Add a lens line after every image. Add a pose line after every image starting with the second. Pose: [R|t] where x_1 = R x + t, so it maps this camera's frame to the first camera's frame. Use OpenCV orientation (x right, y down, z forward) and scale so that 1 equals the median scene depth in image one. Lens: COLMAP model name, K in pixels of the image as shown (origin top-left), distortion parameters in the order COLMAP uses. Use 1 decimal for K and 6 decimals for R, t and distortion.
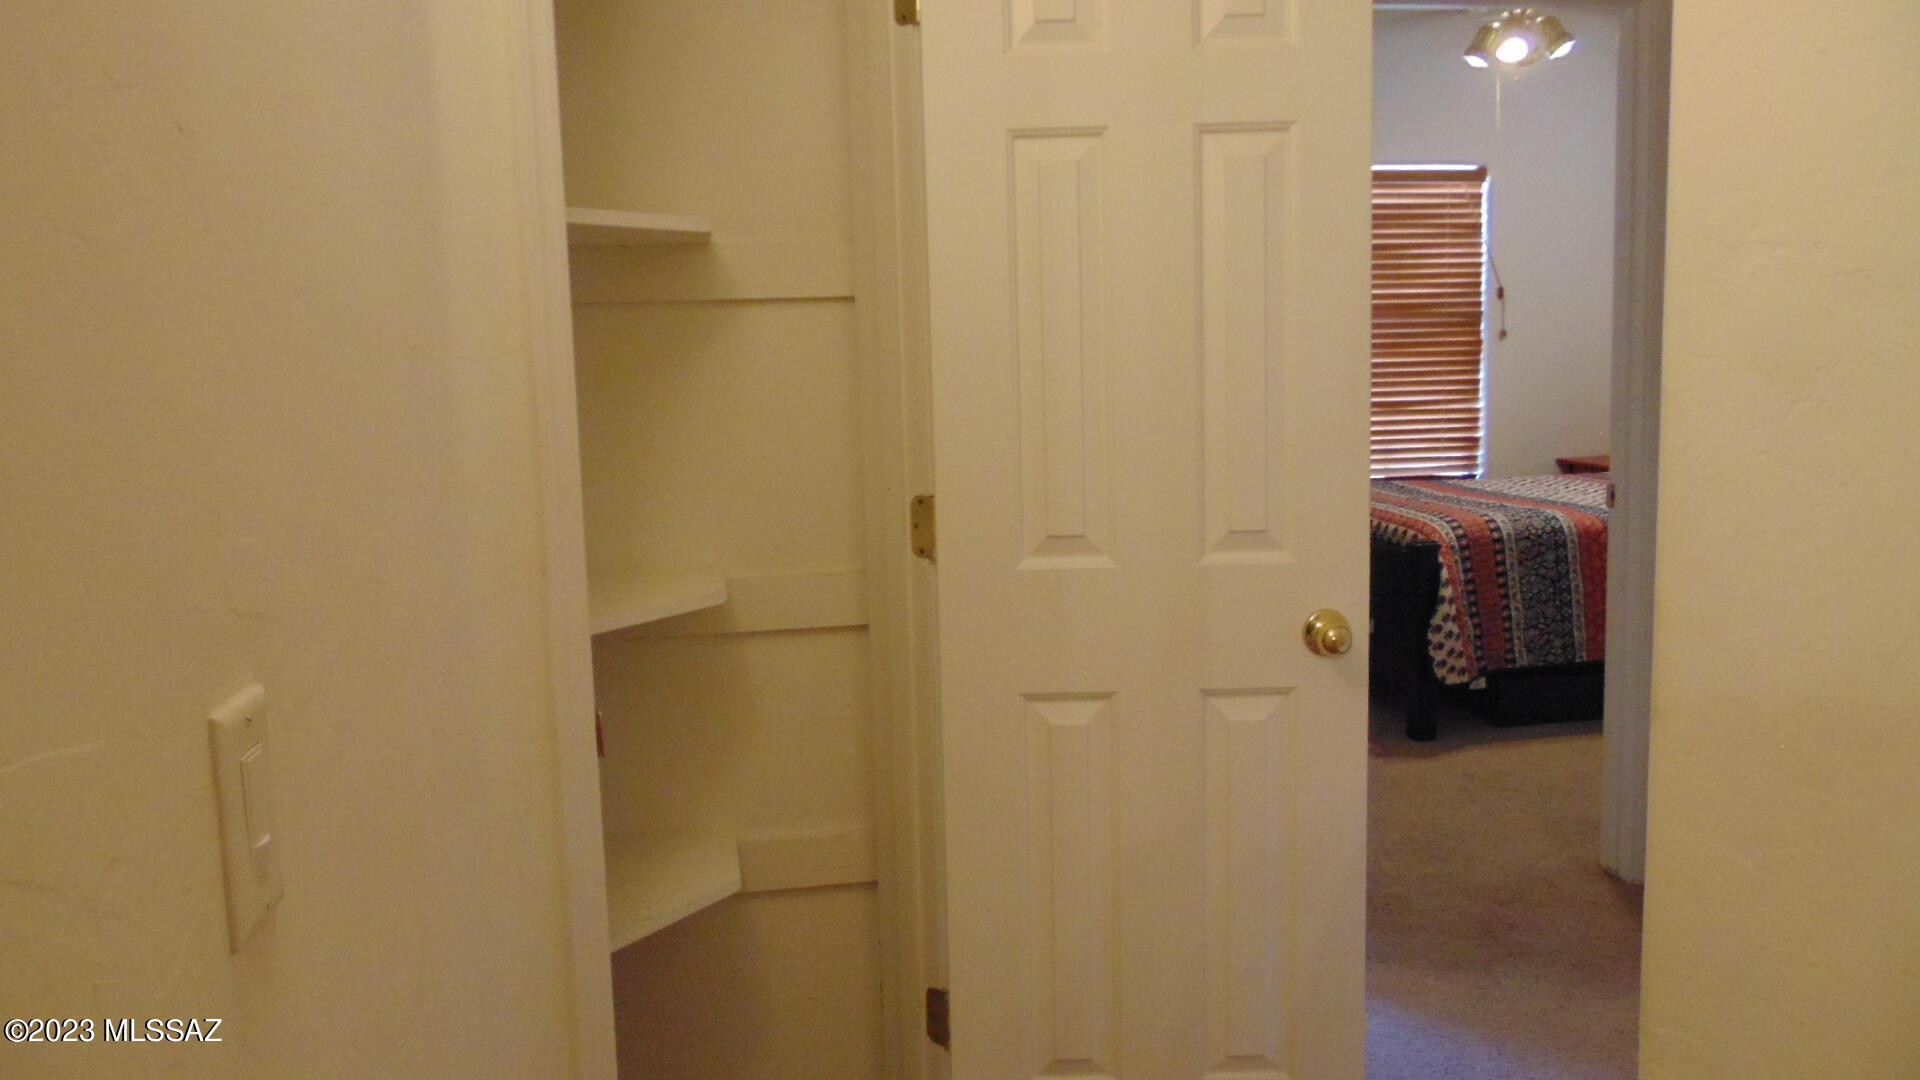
lens RADIAL K [[1441.1, 0, 962.5], [0, 1441.1, 543.4], [0, 0, 1]] dist [-0.033065, 0.039198]
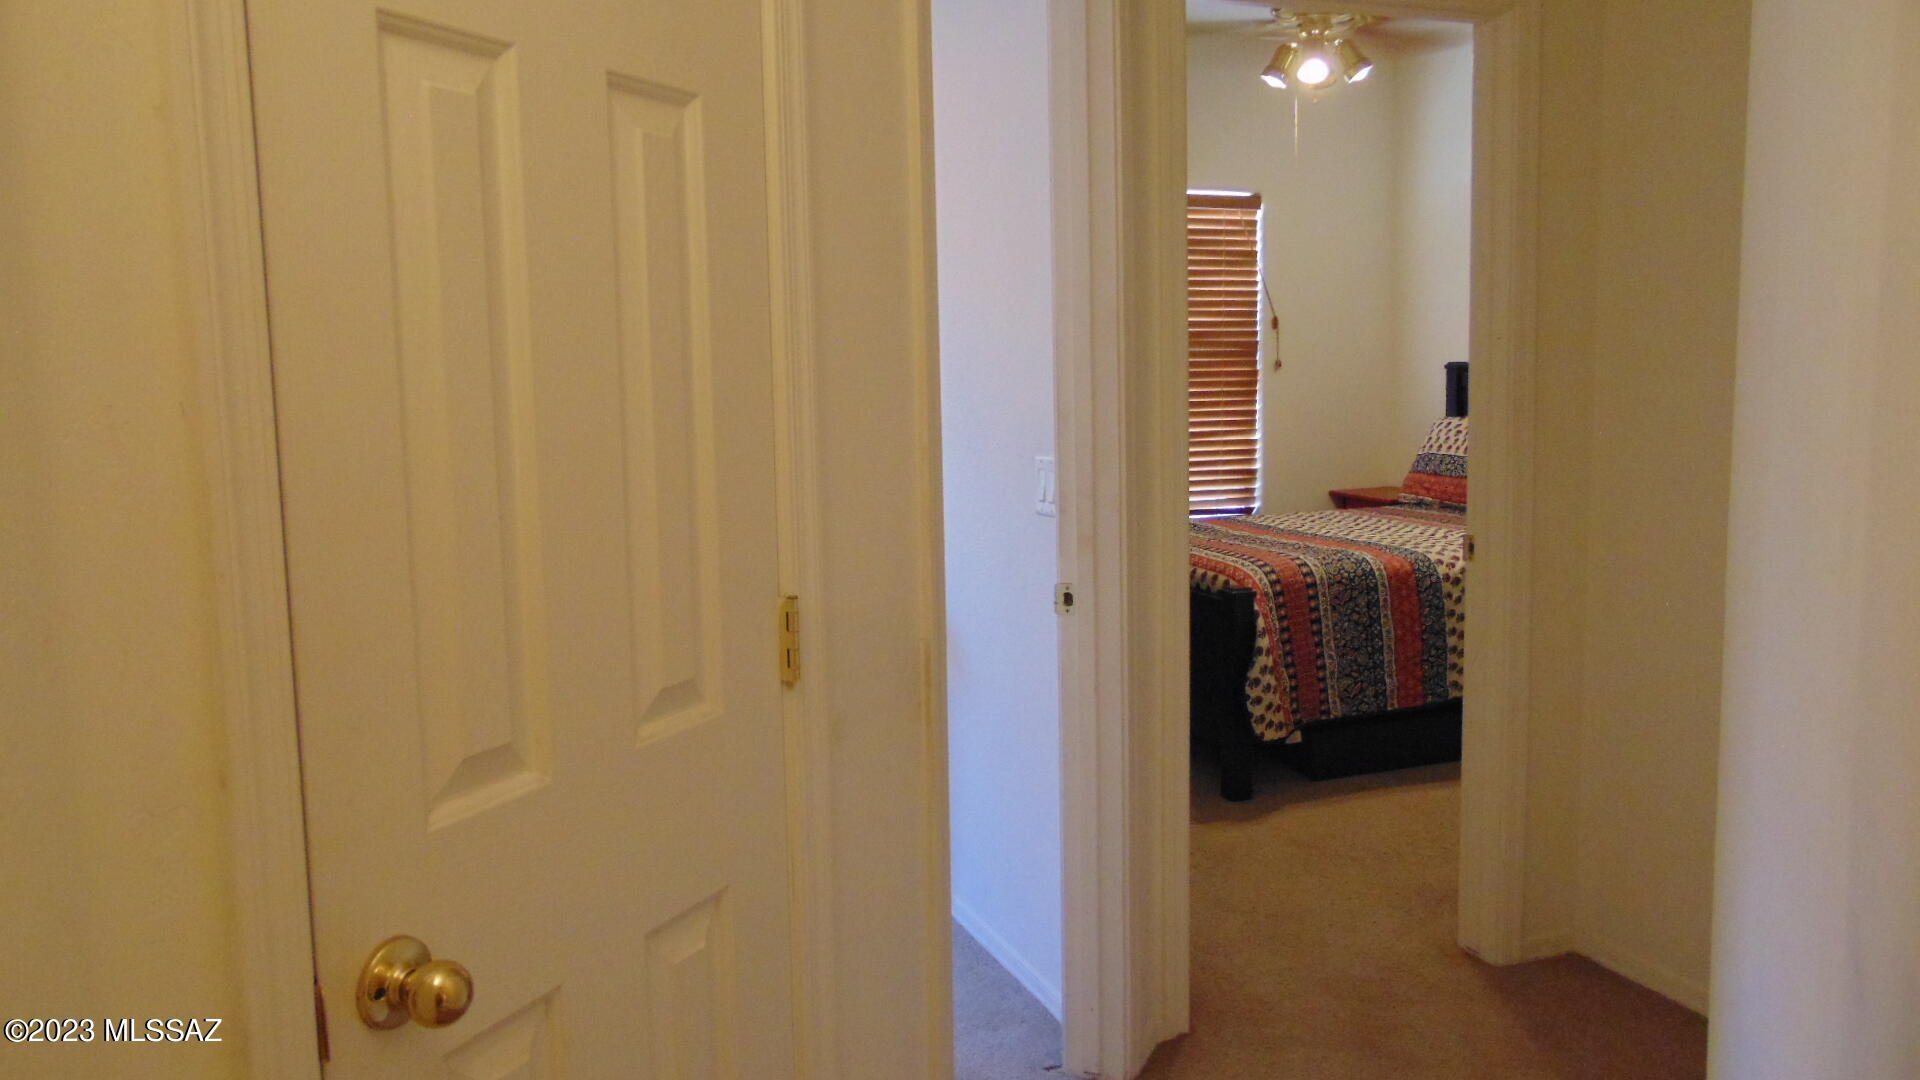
lens RADIAL K [[1441.1, 0, 969.6], [0, 1441.1, 543.5], [0, 0, 1]] dist [-0.033065, 0.039198]
pose [[0.980965, -0.011794, 0.193824, -0.030902], [0.014228, 0.999836, -0.011170, -0.021708], [-0.193660, 0.013715, 0.980973, 0.108931]]
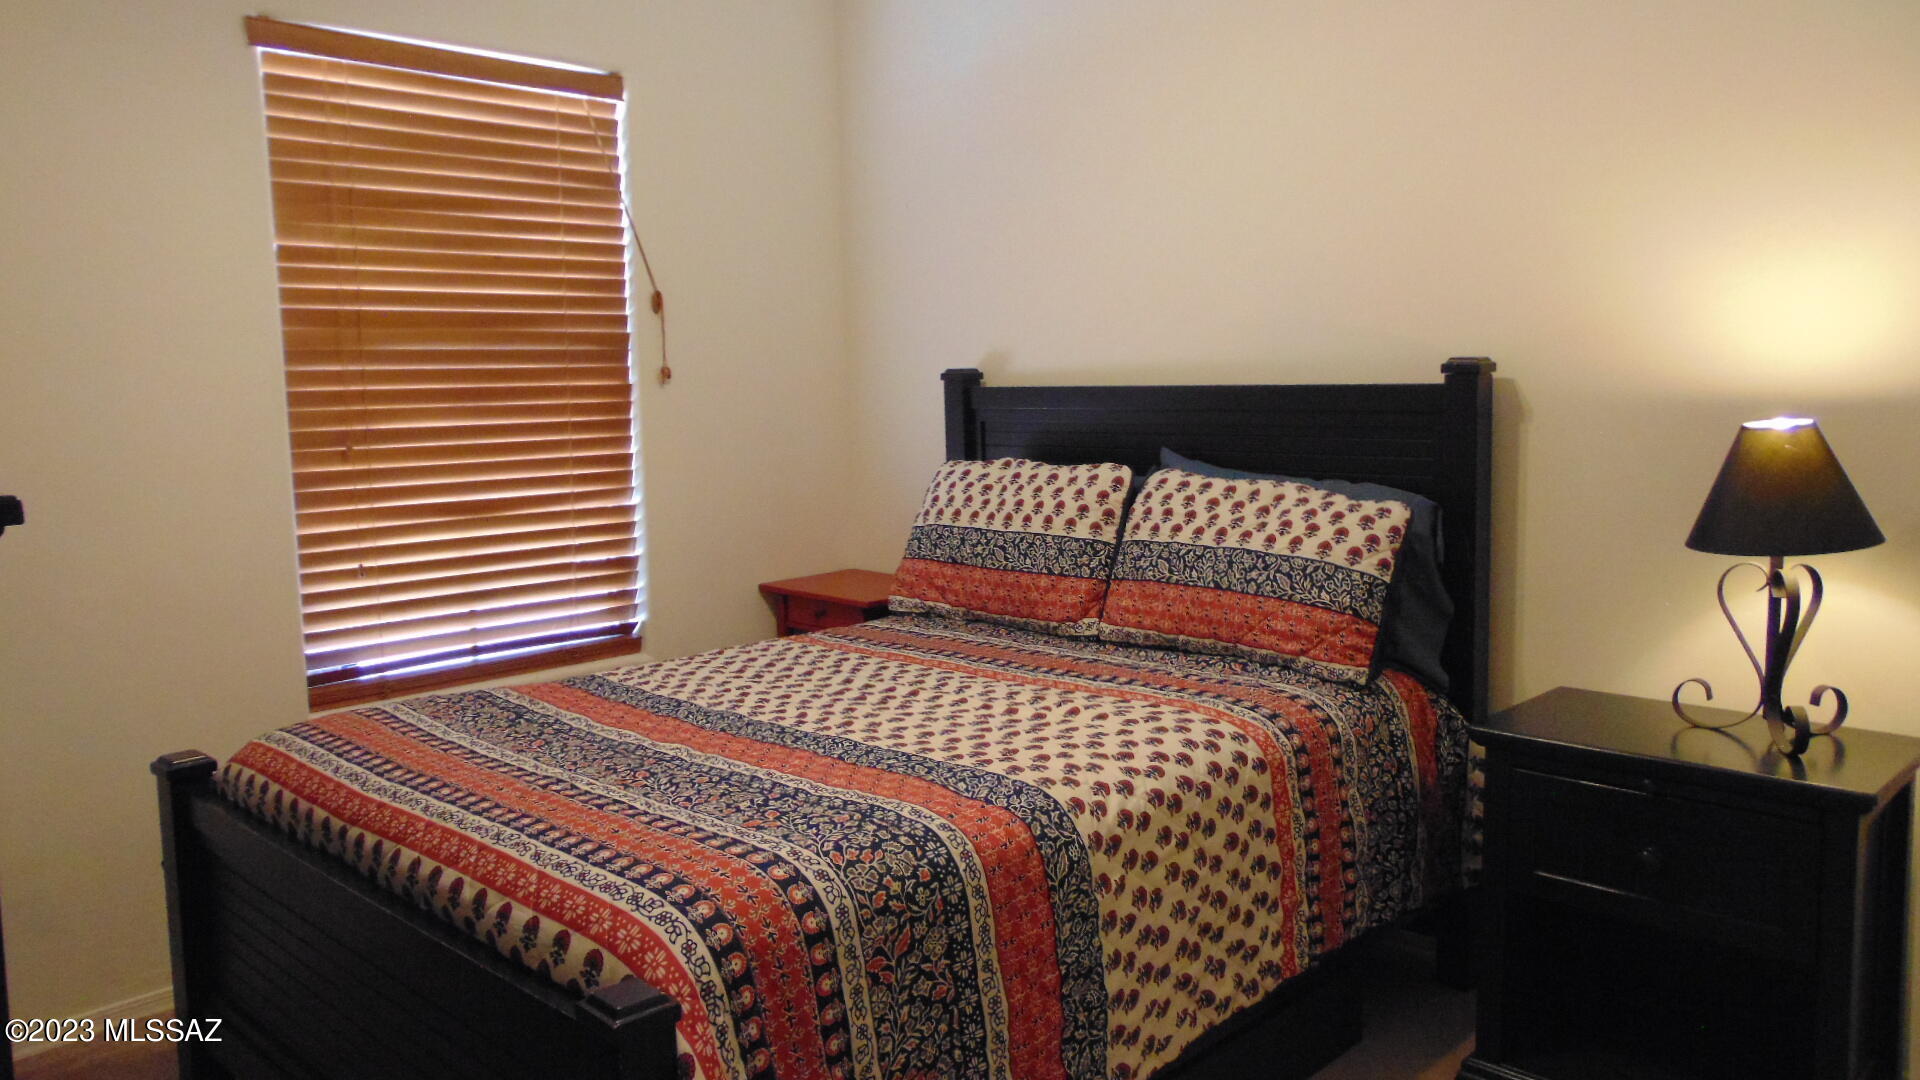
lens RADIAL K [[1441.1, 0, 960.4], [0, 1441.1, 541.1], [0, 0, 1]] dist [-0.033065, 0.039198]
pose [[0.810918, -0.052583, 0.582793, 0.190255], [0.071353, 0.997408, -0.009291, -0.092994], [-0.580794, 0.049119, 0.812568, 0.660384]]
